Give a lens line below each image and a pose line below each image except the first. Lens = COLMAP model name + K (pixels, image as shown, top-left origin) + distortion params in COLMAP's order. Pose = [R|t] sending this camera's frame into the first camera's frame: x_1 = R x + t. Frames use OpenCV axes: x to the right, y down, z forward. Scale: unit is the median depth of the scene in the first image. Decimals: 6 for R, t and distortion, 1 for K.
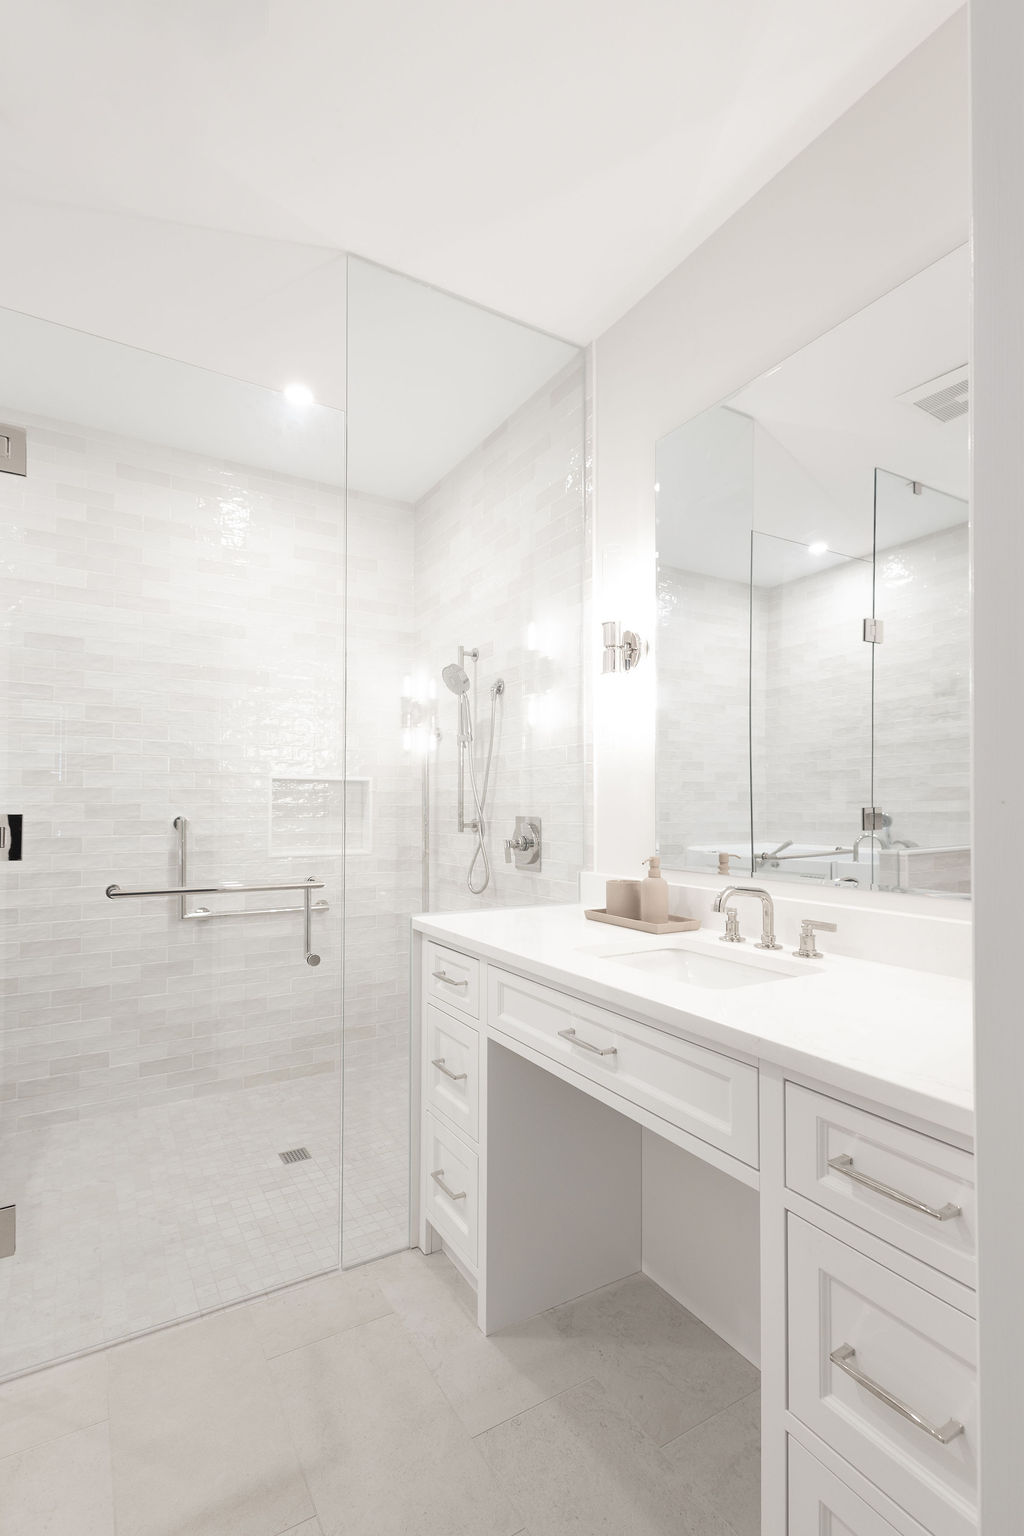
lens RADIAL K [[719.2, 0, 511.4], [0, 719.2, 796.1], [0, 0, 1]] dist [0.008930, 0.000772]
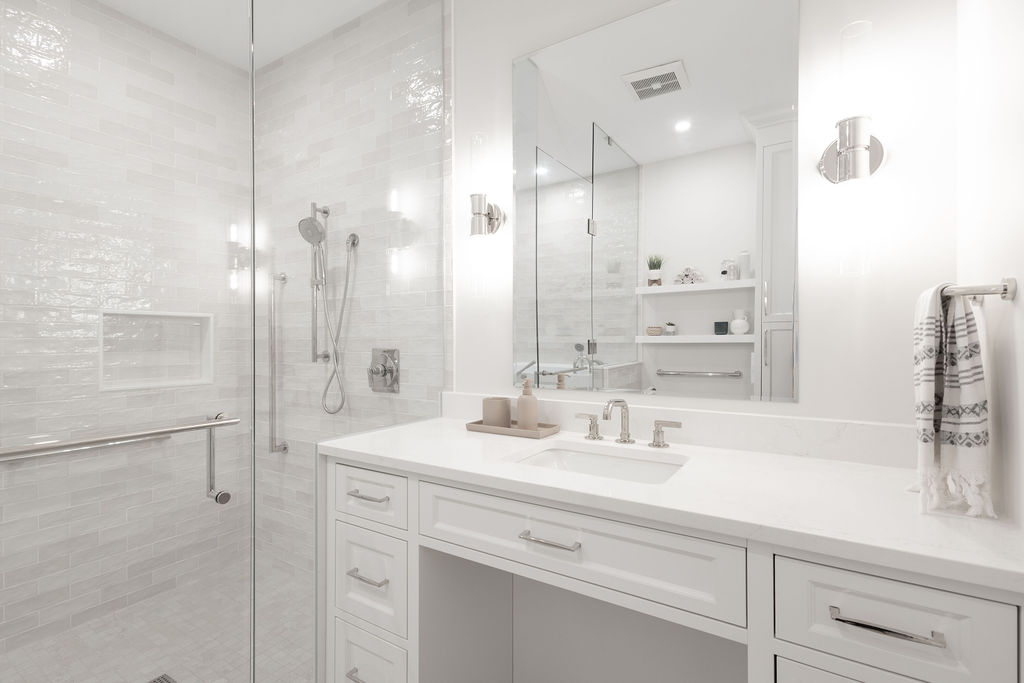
lens RADIAL K [[481.3, 0, 515.1], [0, 481.3, 342.5], [0, 0, 1]] dist [0.007077, -0.001629]
pose [[0.890015, -0.005327, 0.455900, -0.174169], [-0.004115, 0.999797, 0.019715, 0.001503], [-0.455913, -0.019423, 0.889812, 0.191422]]
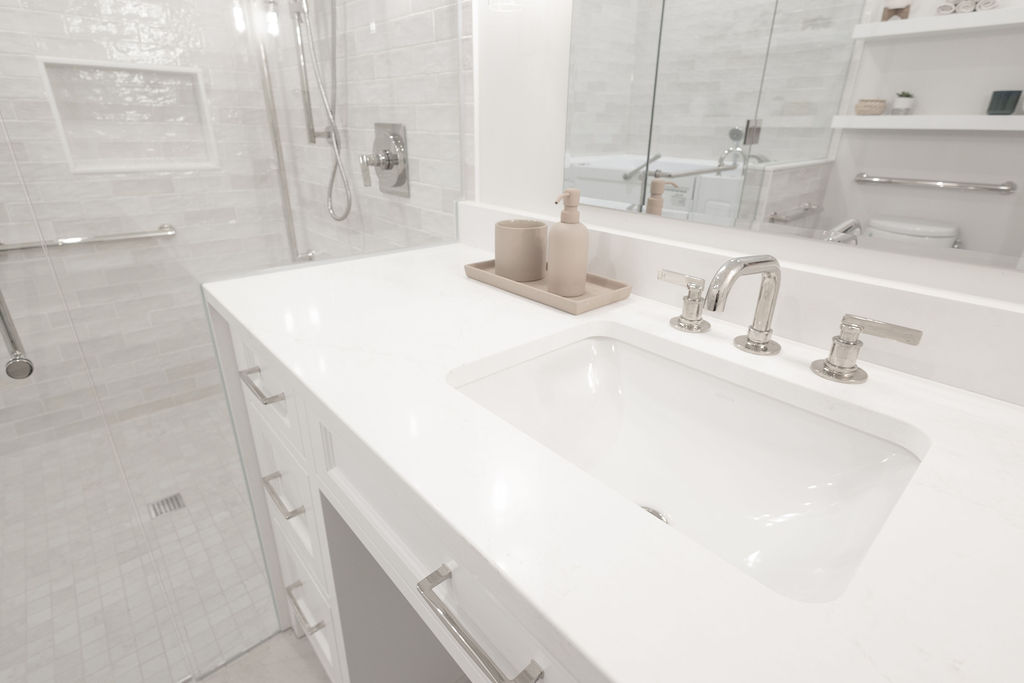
lens RADIAL K [[497.5, 0, 508.9], [0, 497.5, 343.3], [0, 0, 1]] dist [0.007329, 0.000368]
pose [[0.982421, -0.061151, 0.176377, 0.046160], [-0.018372, 0.908564, 0.417340, 0.019640], [-0.185770, -0.413245, 0.891470, 0.449581]]
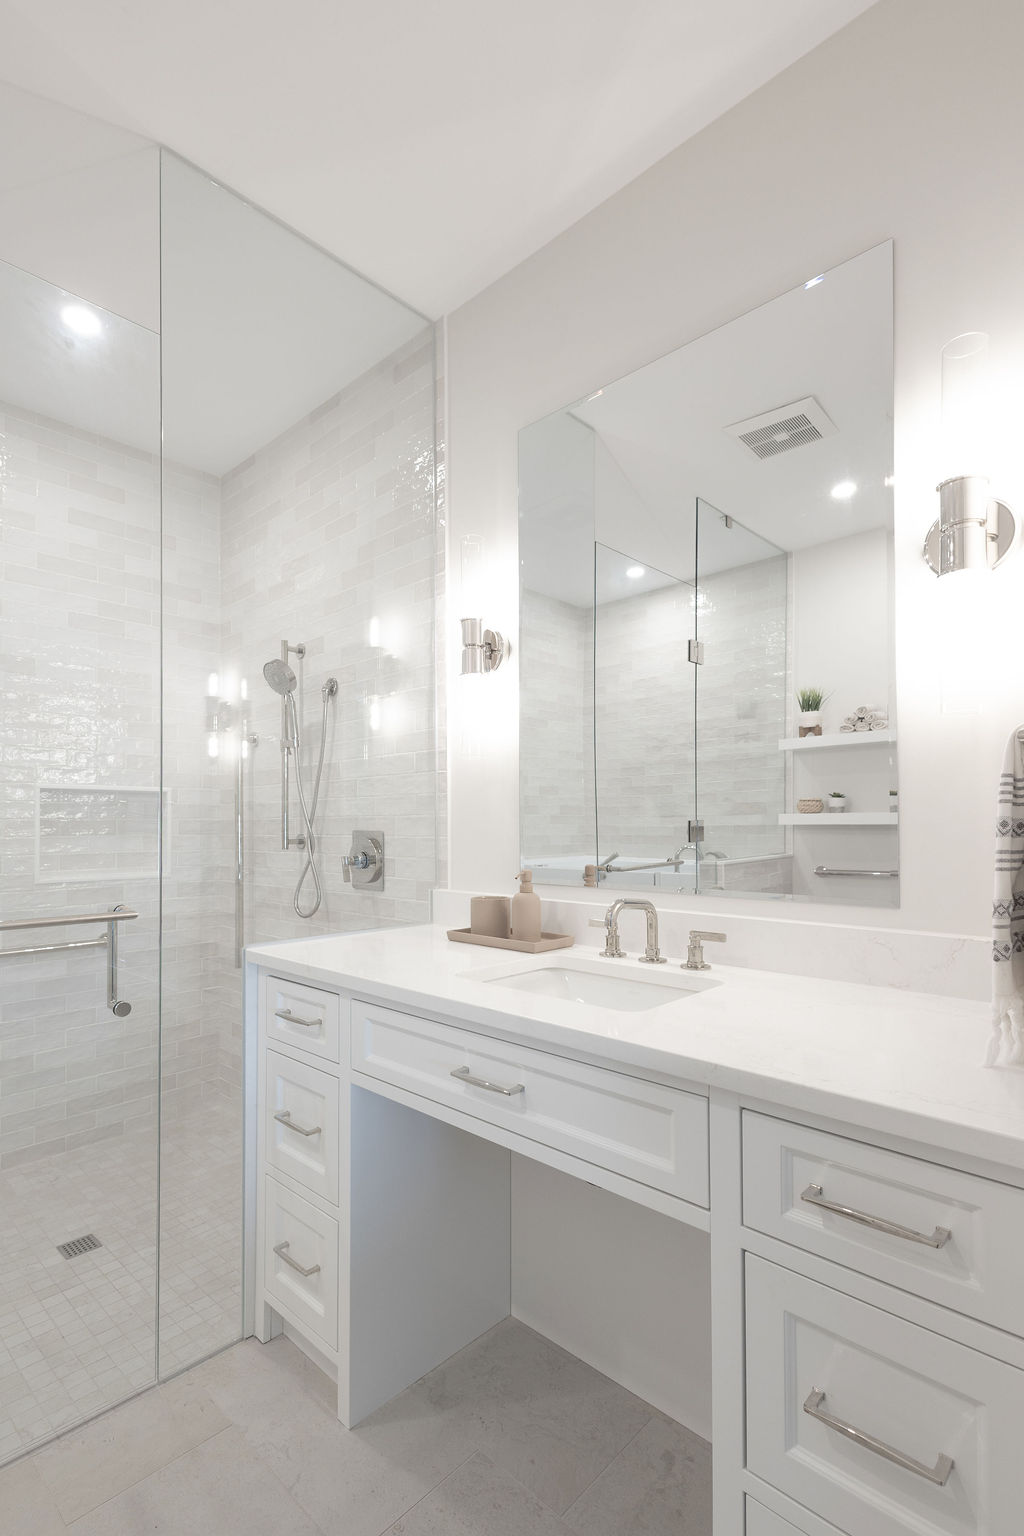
lens RADIAL K [[721.9, 0, 506.6], [0, 721.9, 814.3], [0, 0, 1]] dist [0.007077, -0.001629]
pose [[0.961816, -0.001280, 0.273692, -0.065869], [0.001168, 0.999999, 0.000573, 0.008513], [-0.273693, -0.000232, 0.961817, 0.084239]]
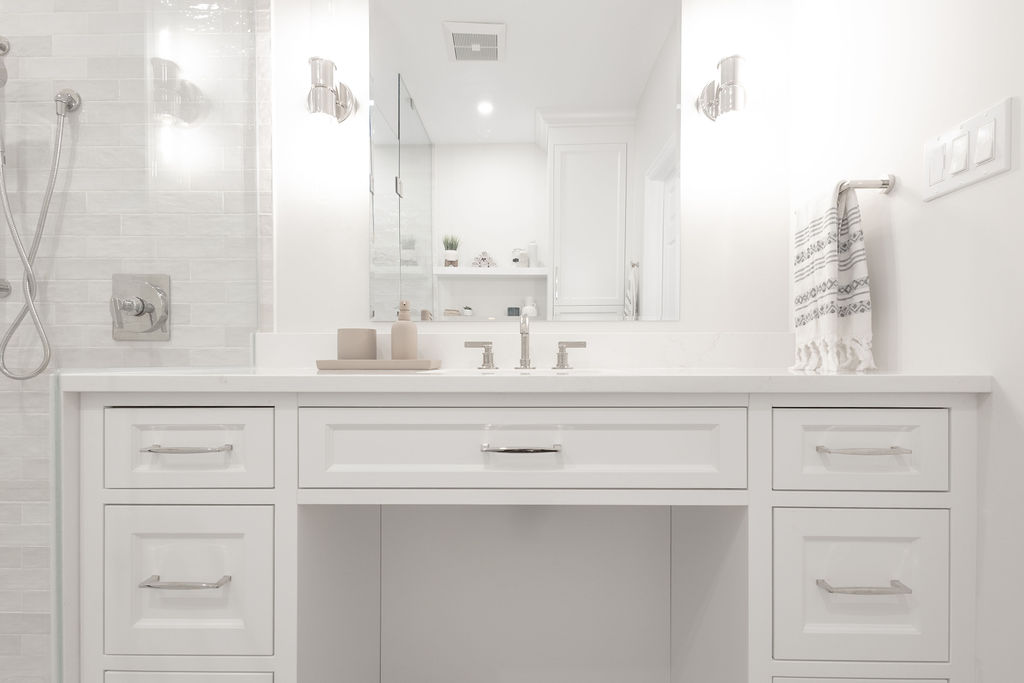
lens RADIAL K [[483.7, 0, 533.6], [0, 483.7, 356.7], [0, 0, 1]] dist [0.005768, 0.000530]
pose [[0.521340, -0.005139, 0.853334, -0.240930], [-0.010568, 0.999866, 0.012478, 0.123754], [-0.853284, -0.015524, 0.521216, 0.382396]]
